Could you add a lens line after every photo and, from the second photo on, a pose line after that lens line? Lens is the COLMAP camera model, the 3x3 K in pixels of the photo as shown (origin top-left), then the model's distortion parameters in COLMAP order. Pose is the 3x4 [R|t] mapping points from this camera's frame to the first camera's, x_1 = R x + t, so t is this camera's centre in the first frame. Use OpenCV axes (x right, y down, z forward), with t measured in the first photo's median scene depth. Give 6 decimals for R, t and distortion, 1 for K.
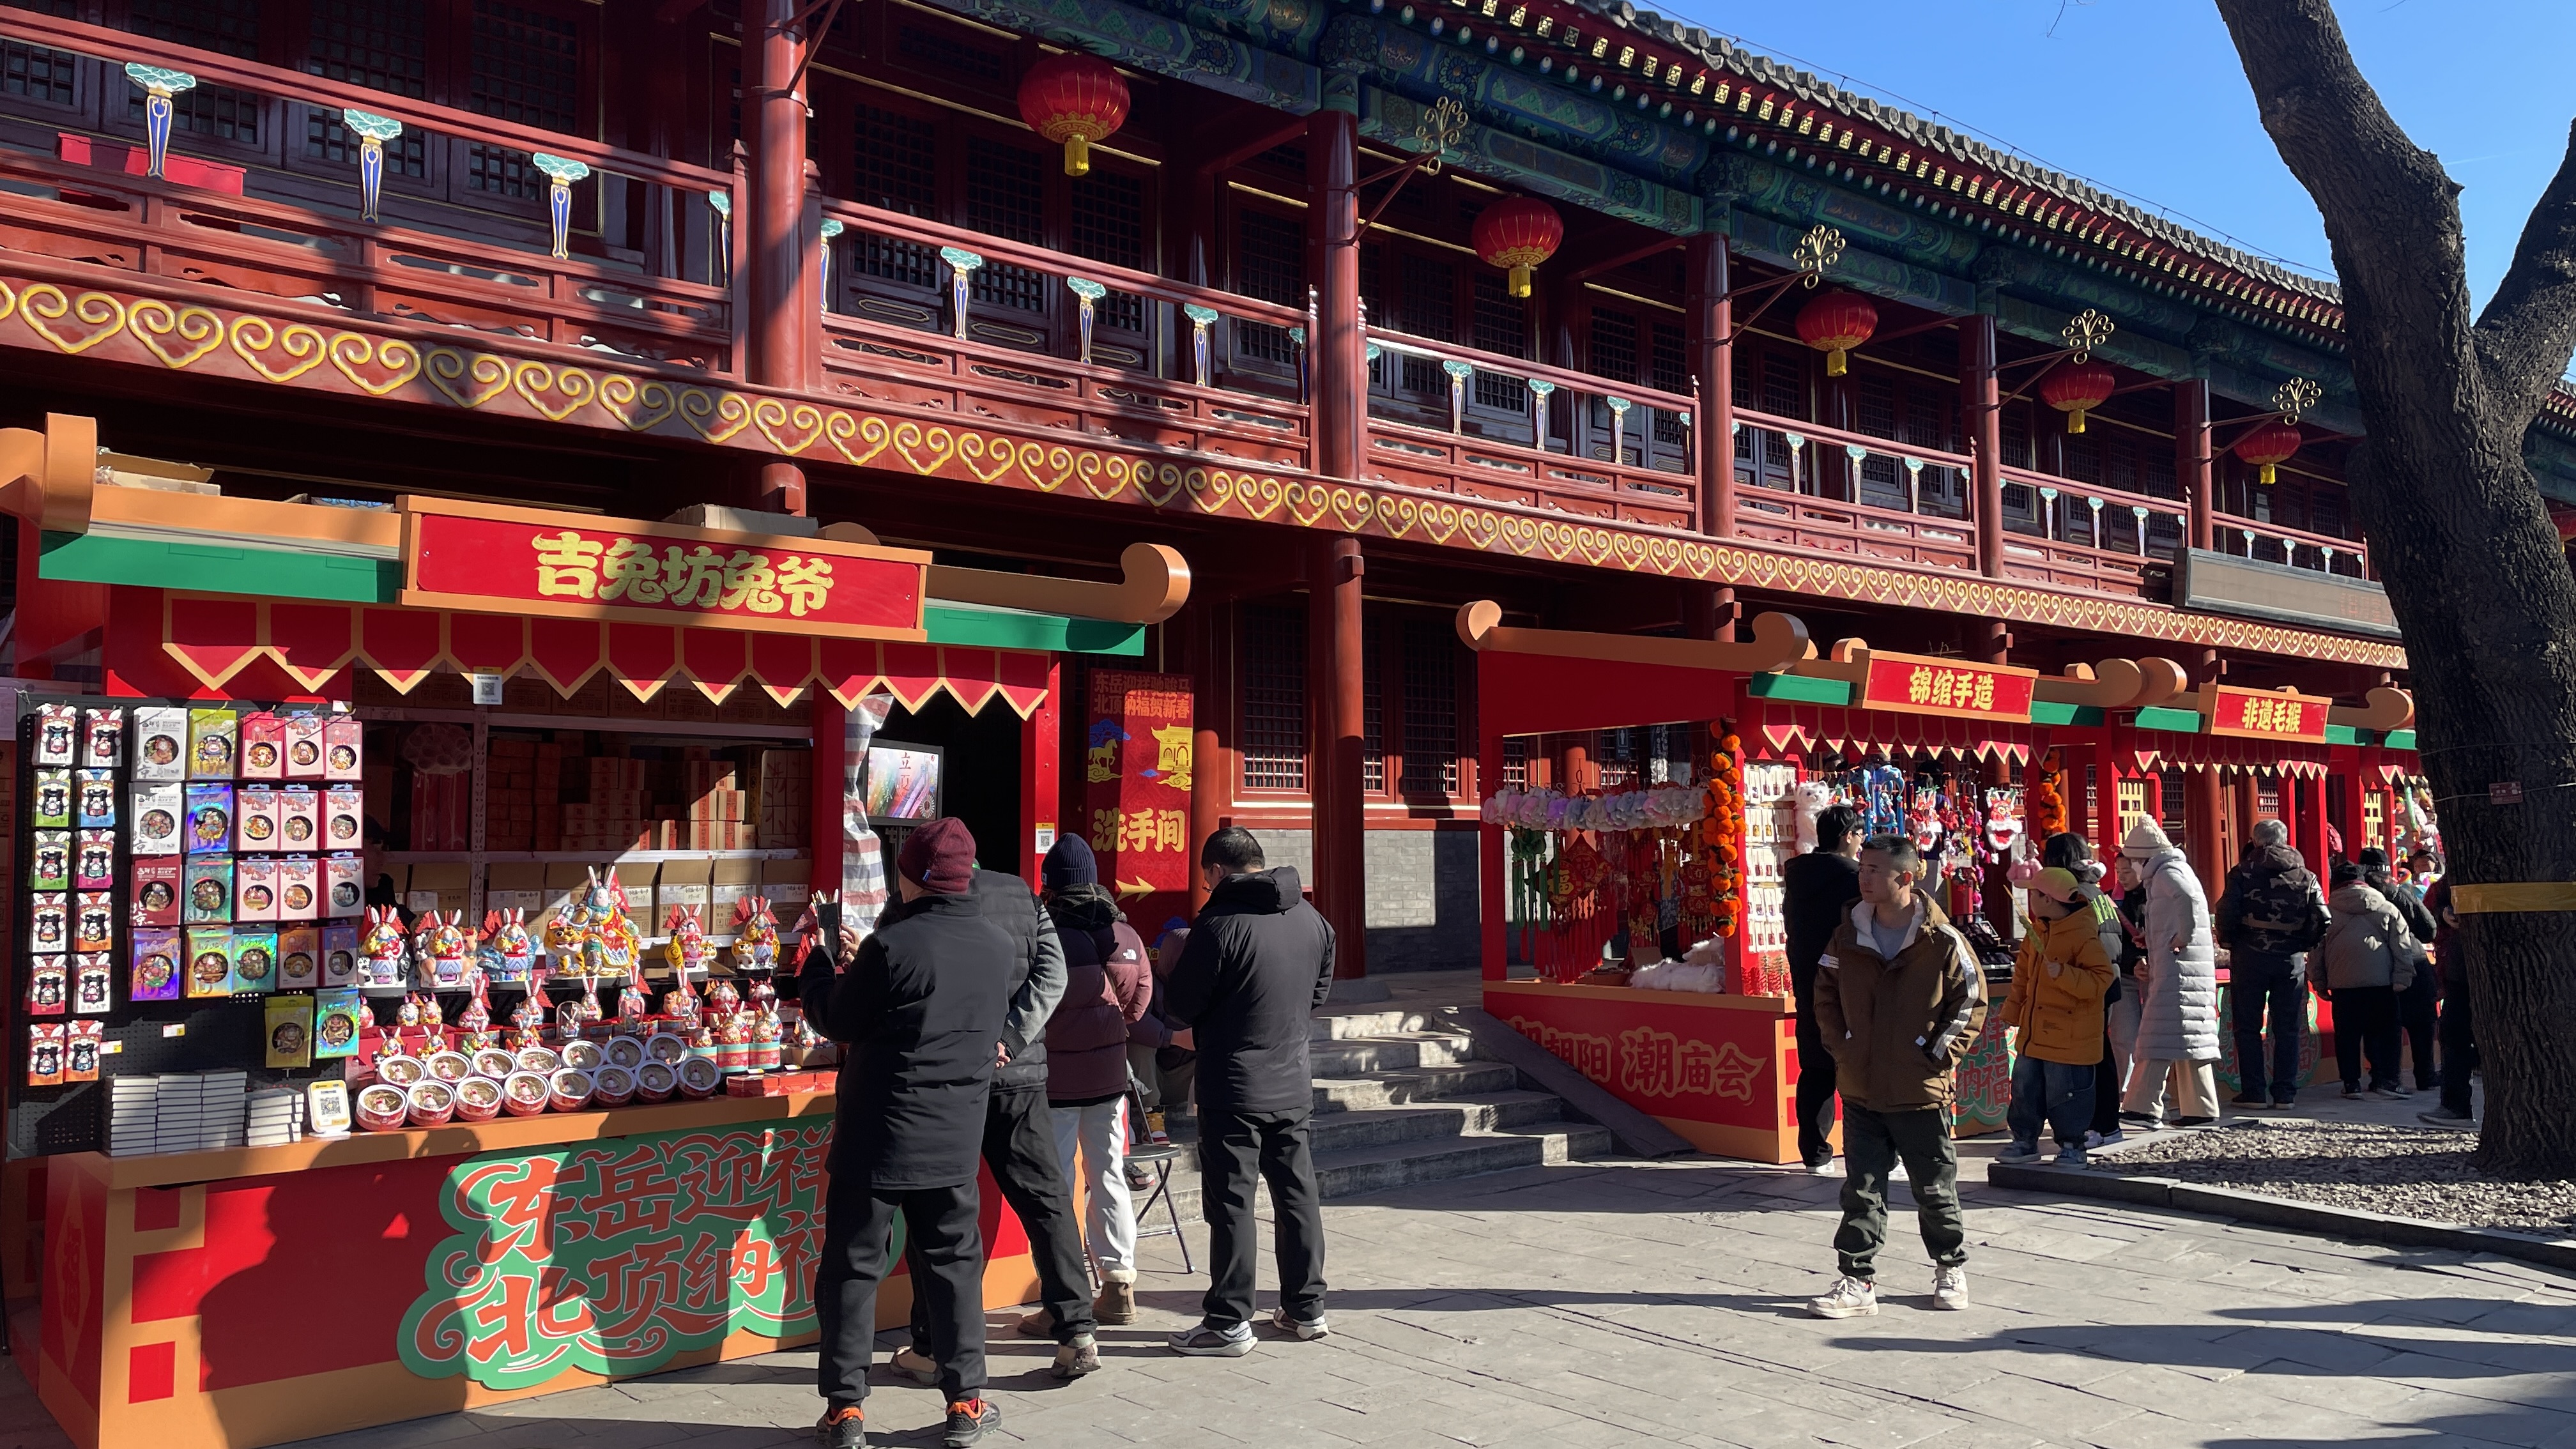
lens RADIAL K [[1906.2, 0, 1287.4], [0, 1906.2, 763.7], [0, 0, 1]] dist [0.064442, -0.054918]
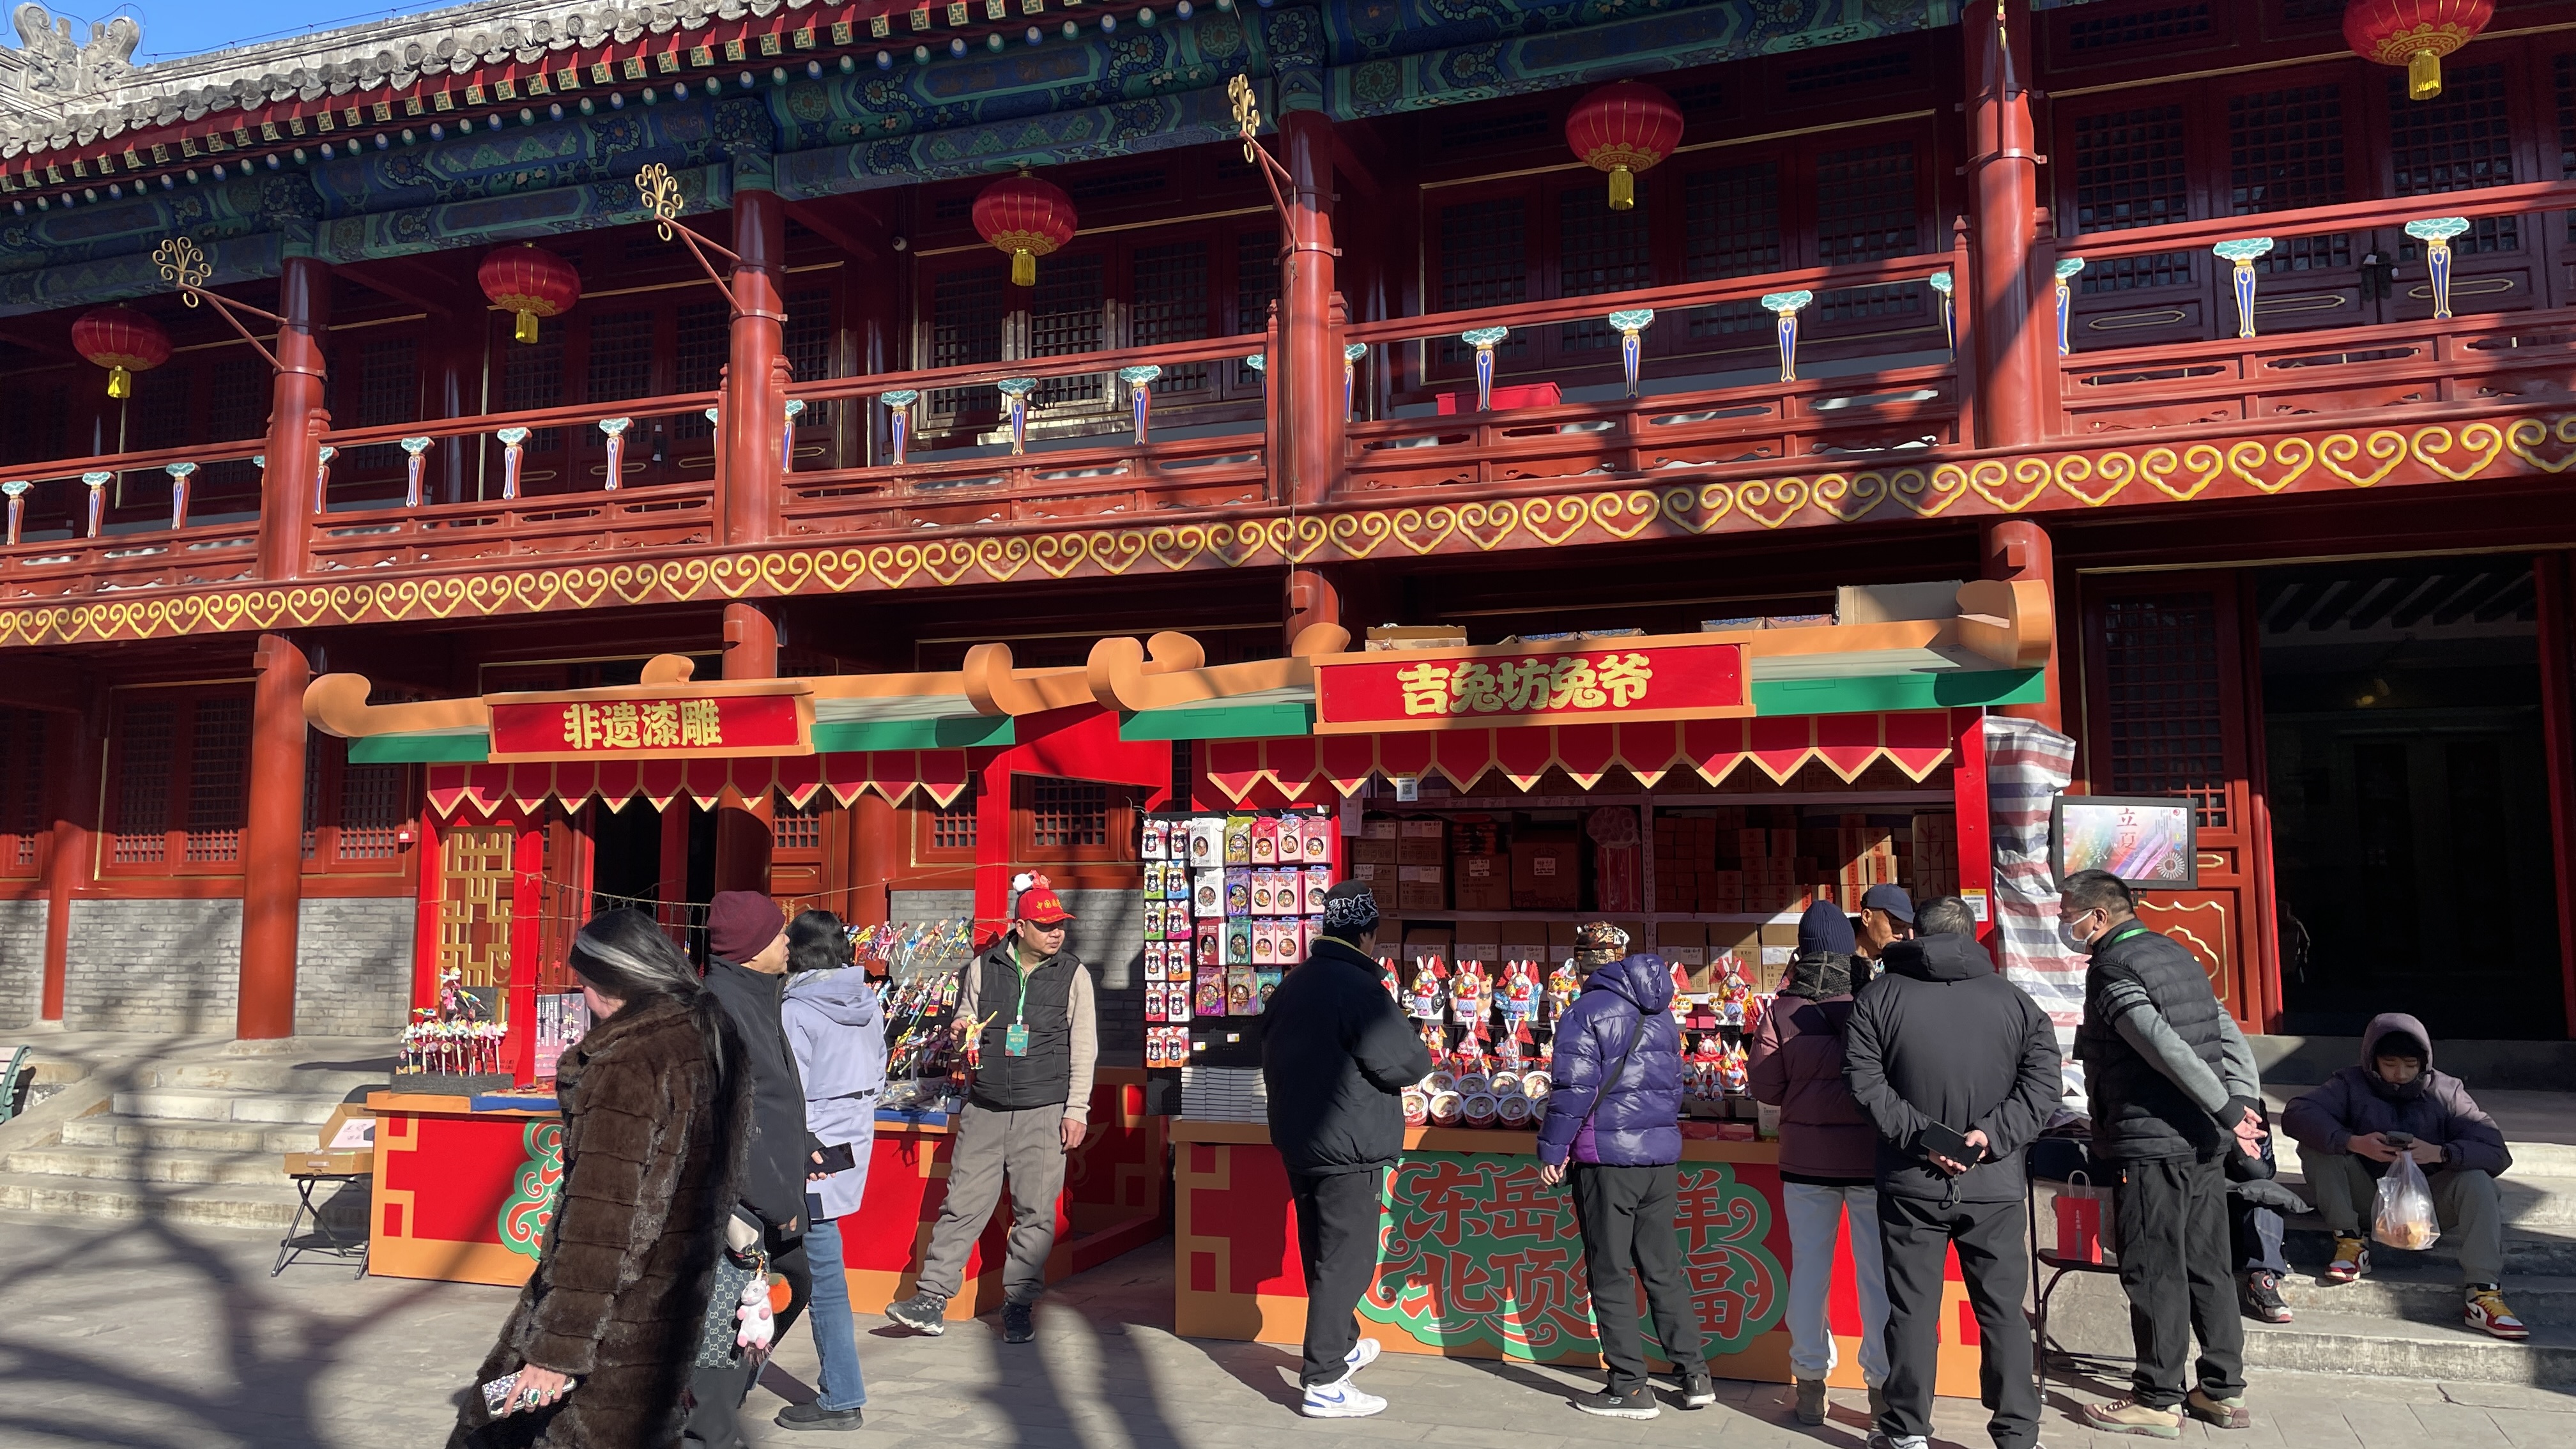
lens RADIAL K [[1918.4, 0, 1288.0], [0, 1918.4, 724.5], [0, 0, 1]] dist [0.075788, -0.005830]
pose [[0.507594, -0.079754, -0.857897, 0.548009], [0.040840, 0.996815, -0.068505, 0.002367], [0.860628, -0.000264, 0.509235, 0.228322]]
